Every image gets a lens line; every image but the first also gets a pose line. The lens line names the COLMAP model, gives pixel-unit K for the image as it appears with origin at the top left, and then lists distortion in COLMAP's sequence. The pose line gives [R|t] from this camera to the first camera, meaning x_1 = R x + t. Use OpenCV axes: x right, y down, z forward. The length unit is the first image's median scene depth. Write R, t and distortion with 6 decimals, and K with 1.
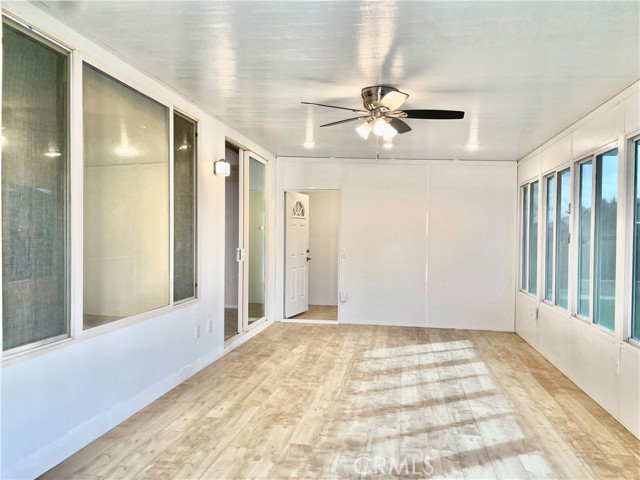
lens RADIAL K [[487.2, 0, 321.9], [0, 487.2, 240.2], [0, 0, 1]] dist [0.041563, -0.045583]
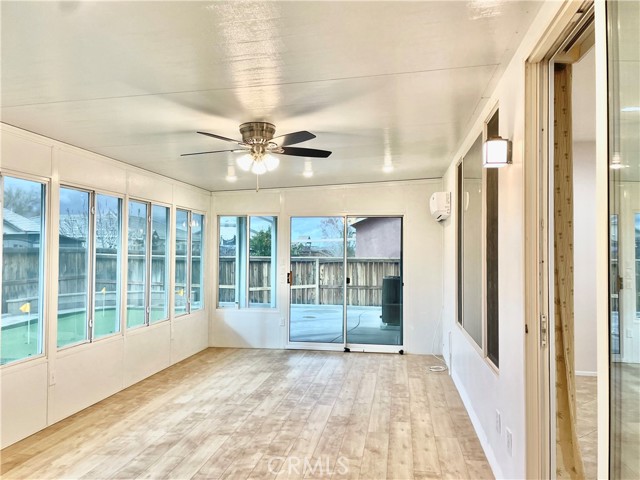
lens RADIAL K [[487.2, 0, 326.3], [0, 487.2, 240.2], [0, 0, 1]] dist [0.041563, -0.045583]
pose [[-0.999731, -0.013715, -0.018711, -0.011594], [-0.013469, 0.999822, -0.013222, -0.056745], [0.018889, -0.012966, -0.999738, 2.109888]]
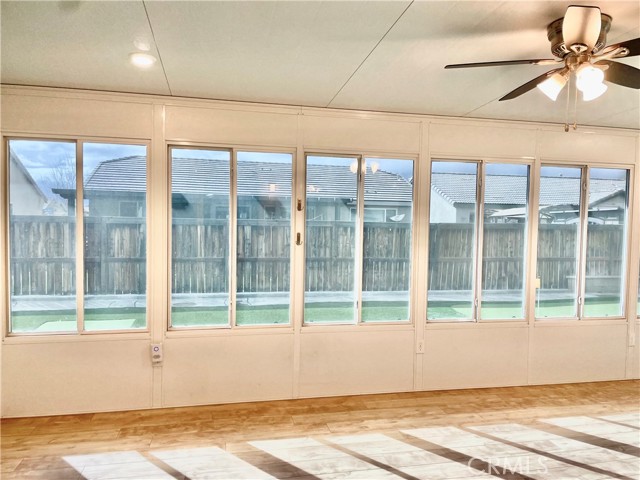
lens RADIAL K [[487.2, 0, 324.3], [0, 487.2, 242.3], [0, 0, 1]] dist [0.041563, -0.045583]
pose [[-0.376792, -0.055747, 0.924619, -0.381684], [-0.013996, 0.998416, 0.054493, -0.056442], [-0.926192, 0.007591, -0.376975, 1.620490]]
